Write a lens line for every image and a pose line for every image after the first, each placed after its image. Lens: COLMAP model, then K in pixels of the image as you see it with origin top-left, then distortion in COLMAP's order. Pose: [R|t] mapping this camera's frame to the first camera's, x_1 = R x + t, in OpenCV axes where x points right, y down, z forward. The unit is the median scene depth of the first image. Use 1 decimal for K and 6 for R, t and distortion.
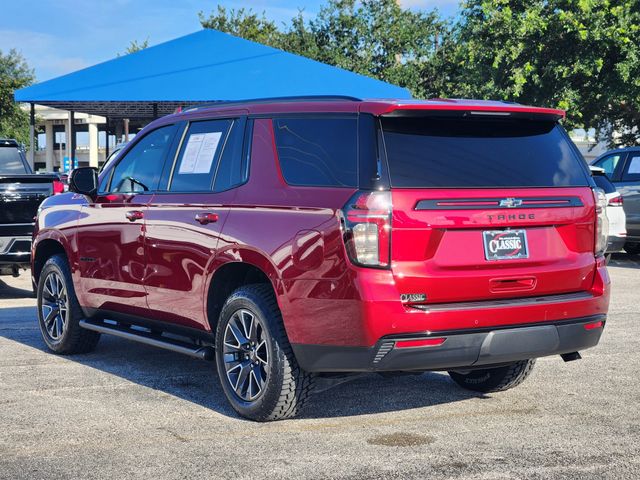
lens RADIAL K [[1200.8, 0, 320.0], [0, 1200.8, 240.0], [0, 0, 1]] dist [-0.135741, 0.025166]
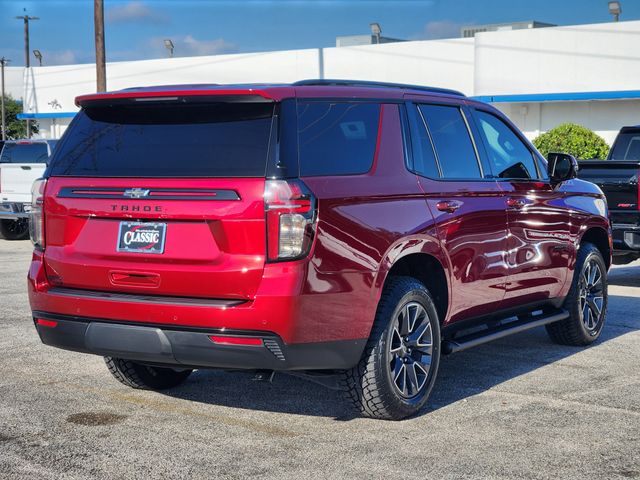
lens RADIAL K [[1244.2, 0, 279.1], [0, 1244.2, 240.0], [0, 0, 1]] dist [-0.303101, 2.885383]
pose [[0.402713, 0.061067, -0.913287, 1.095922], [-0.050129, 0.997746, 0.044610, -0.043286], [0.913953, 0.027817, 0.404866, 0.700732]]
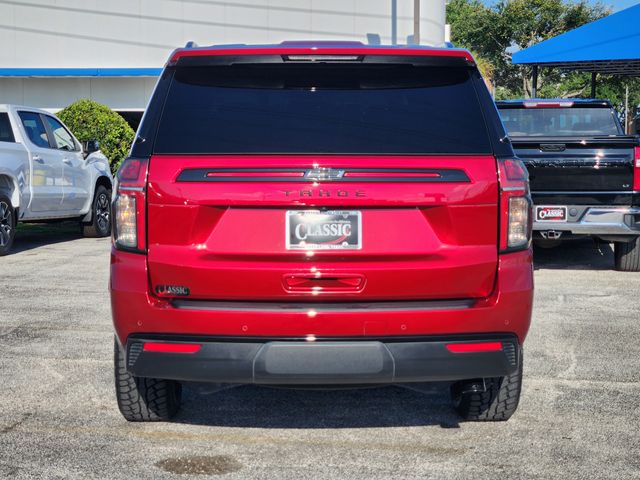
lens RADIAL K [[1244.2, 0, 279.1], [0, 1244.2, 240.0], [0, 0, 1]] dist [-0.303101, 2.885383]
pose [[0.839266, 0.048403, -0.541562, 0.556297], [-0.034349, 0.998760, 0.036034, -0.017080], [0.542635, -0.011640, 0.839888, 0.324864]]
